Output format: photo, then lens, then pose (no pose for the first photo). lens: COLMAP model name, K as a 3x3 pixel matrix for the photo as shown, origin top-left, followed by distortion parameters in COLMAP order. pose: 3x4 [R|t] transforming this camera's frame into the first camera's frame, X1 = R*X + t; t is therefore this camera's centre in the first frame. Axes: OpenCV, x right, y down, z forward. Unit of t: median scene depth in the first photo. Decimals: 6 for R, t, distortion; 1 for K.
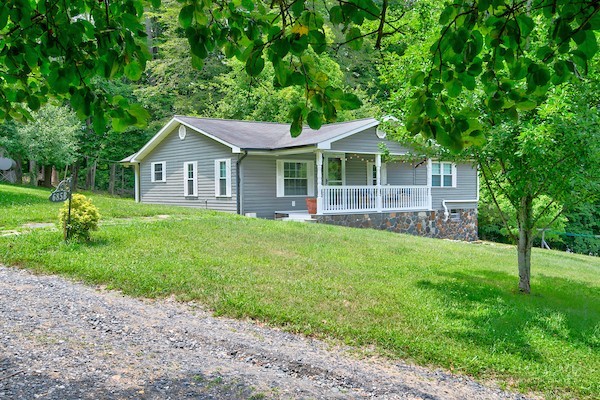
lens RADIAL K [[591.8, 0, 300.0], [0, 591.8, 200.0], [0, 0, 1]] dist [-0.006299, -0.007683]
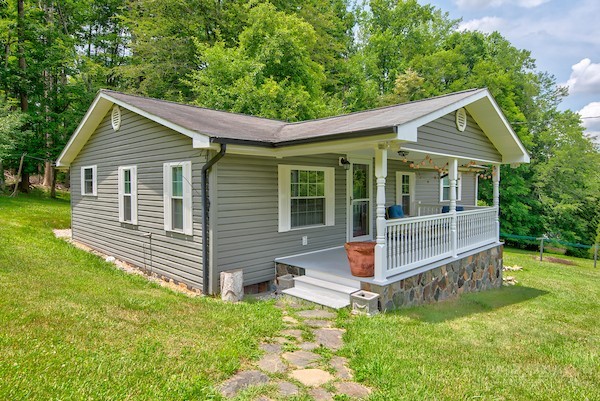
lens RADIAL K [[373.5, 0, 314.5], [0, 373.5, 193.1], [0, 0, 1]] dist [0.028726, -0.001465]
pose [[0.988045, 0.005577, 0.154066, -0.056703], [-0.005426, 0.999984, -0.001398, -0.038929], [-0.154072, 0.000546, 0.988060, 0.610855]]
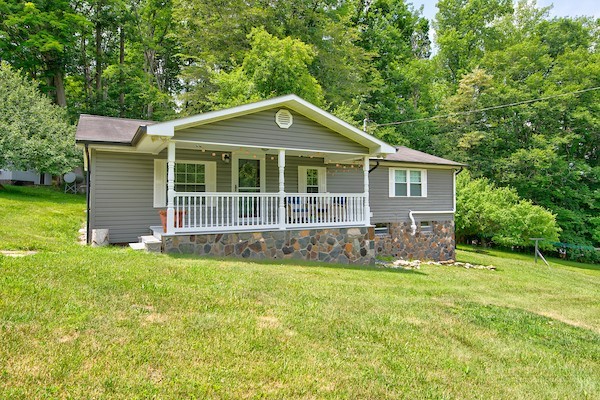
lens RADIAL K [[379.0, 0, 300.2], [0, 379.0, 188.9], [0, 0, 1]] dist [0.064492, -0.070404]
pose [[0.986832, 0.000073, -0.161751, 0.215180], [-0.007560, 0.998928, -0.045671, -0.007495], [0.161574, 0.046292, 0.985774, 0.507710]]
